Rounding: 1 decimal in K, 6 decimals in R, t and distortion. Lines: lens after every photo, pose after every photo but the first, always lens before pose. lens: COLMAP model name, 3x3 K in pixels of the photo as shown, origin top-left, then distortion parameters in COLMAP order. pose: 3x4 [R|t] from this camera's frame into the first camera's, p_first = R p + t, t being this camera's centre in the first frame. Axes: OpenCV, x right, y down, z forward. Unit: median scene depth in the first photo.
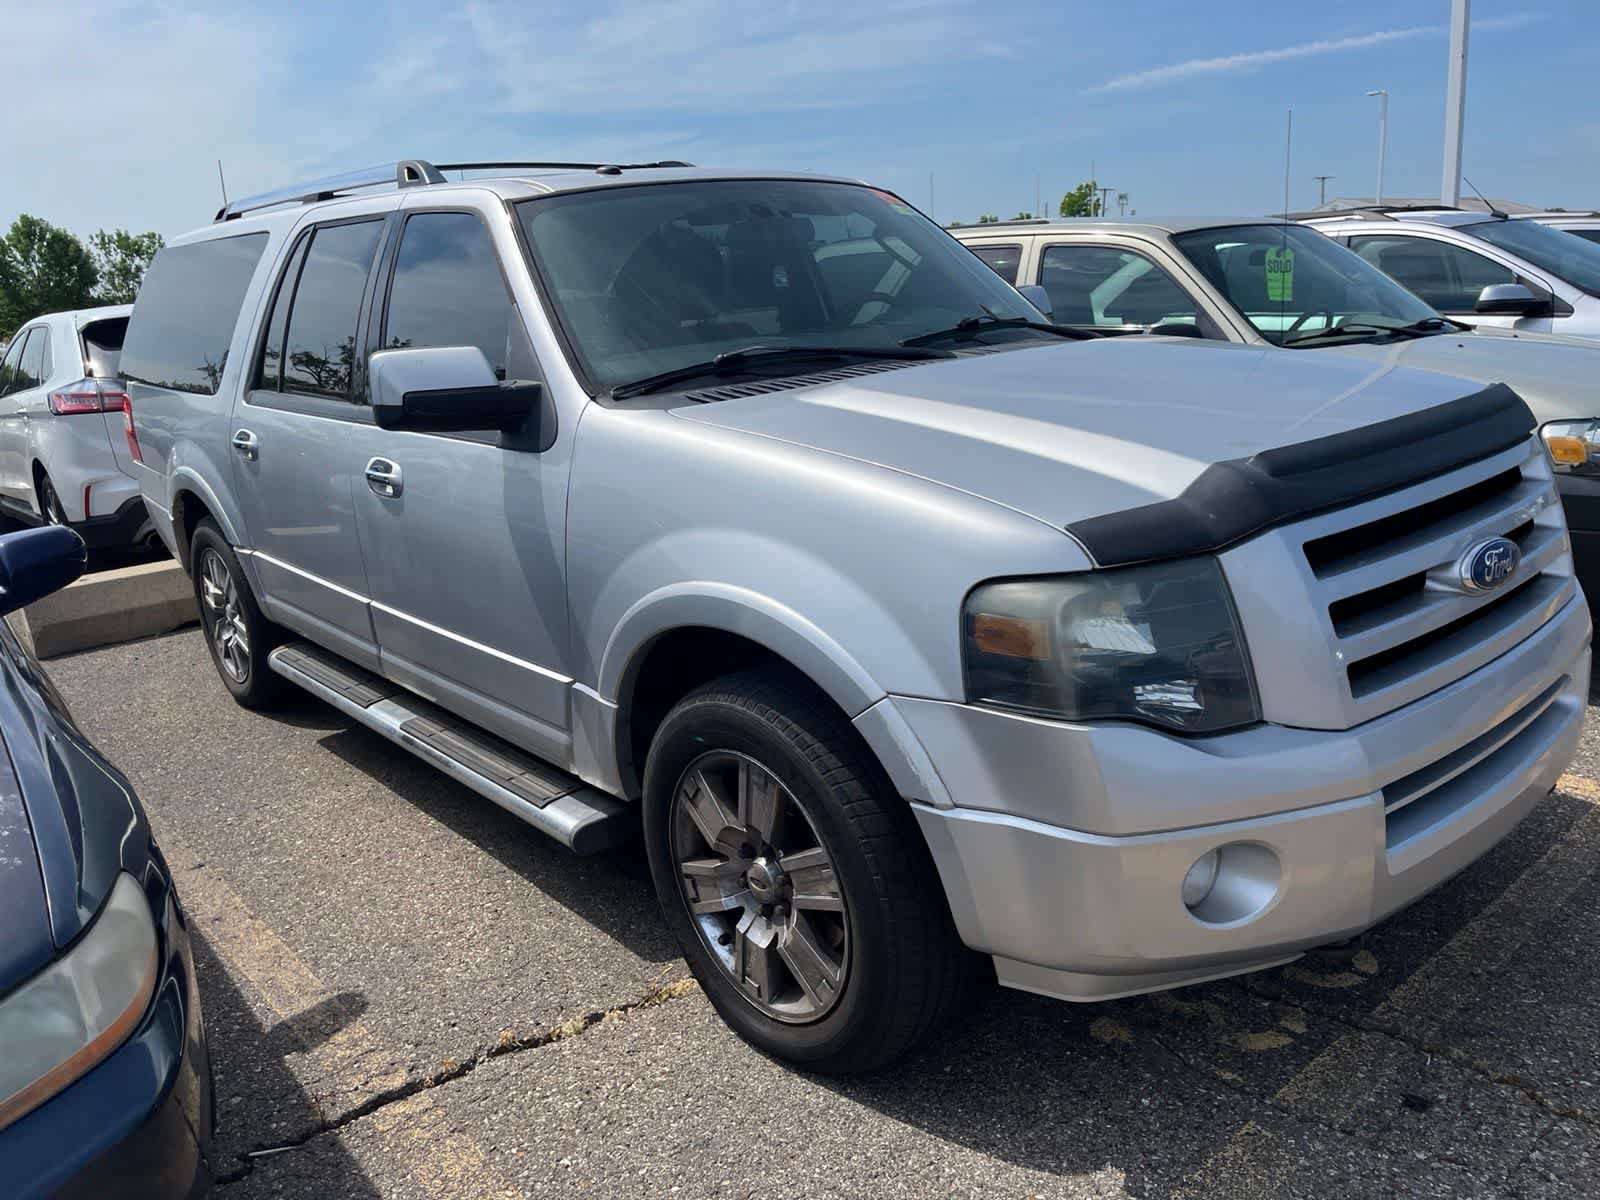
lens RADIAL K [[1207.0, 0, 784.5], [0, 1207.0, 630.4], [0, 0, 1]] dist [0.056760, -0.082913]
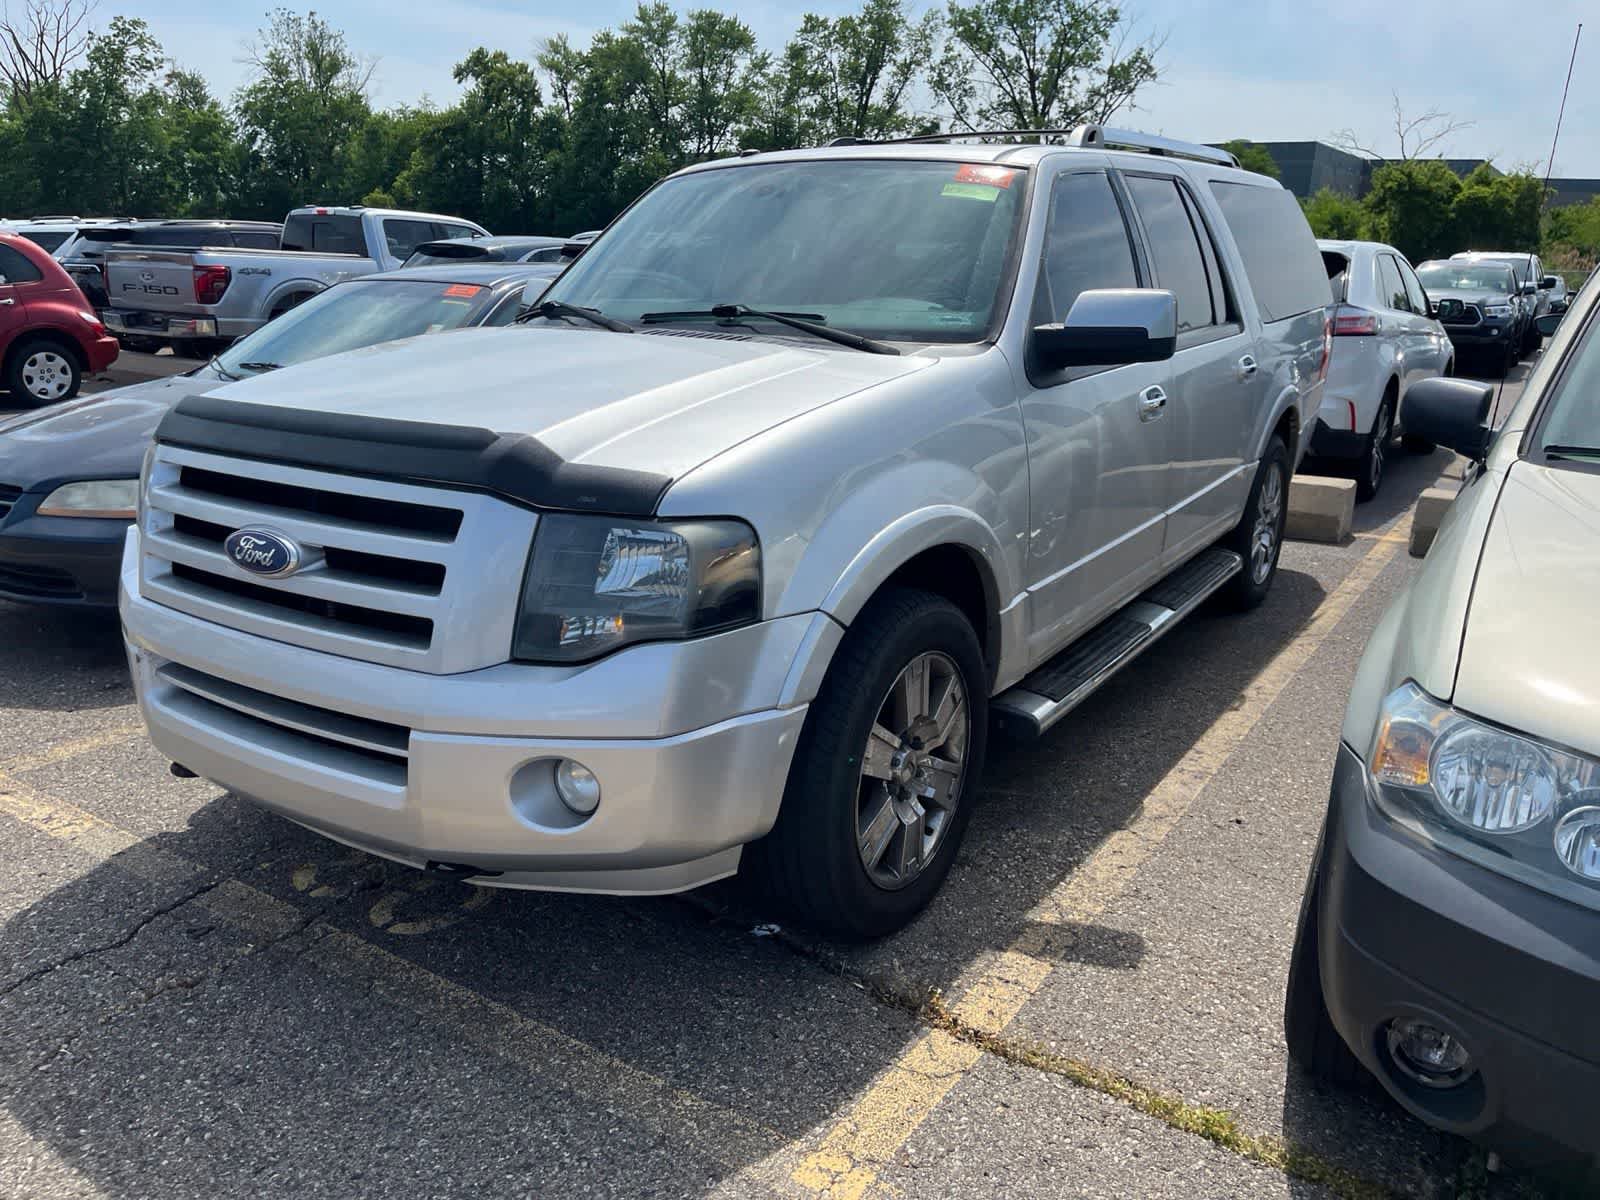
lens RADIAL K [[1207.0, 0, 792.7], [0, 1207.0, 623.6], [0, 0, 1]] dist [0.056760, -0.082913]
pose [[0.281237, 0.350109, -0.893493, 1.463216], [-0.295259, 0.917476, 0.266571, -0.367007], [0.913087, 0.188842, 0.361401, 0.889352]]
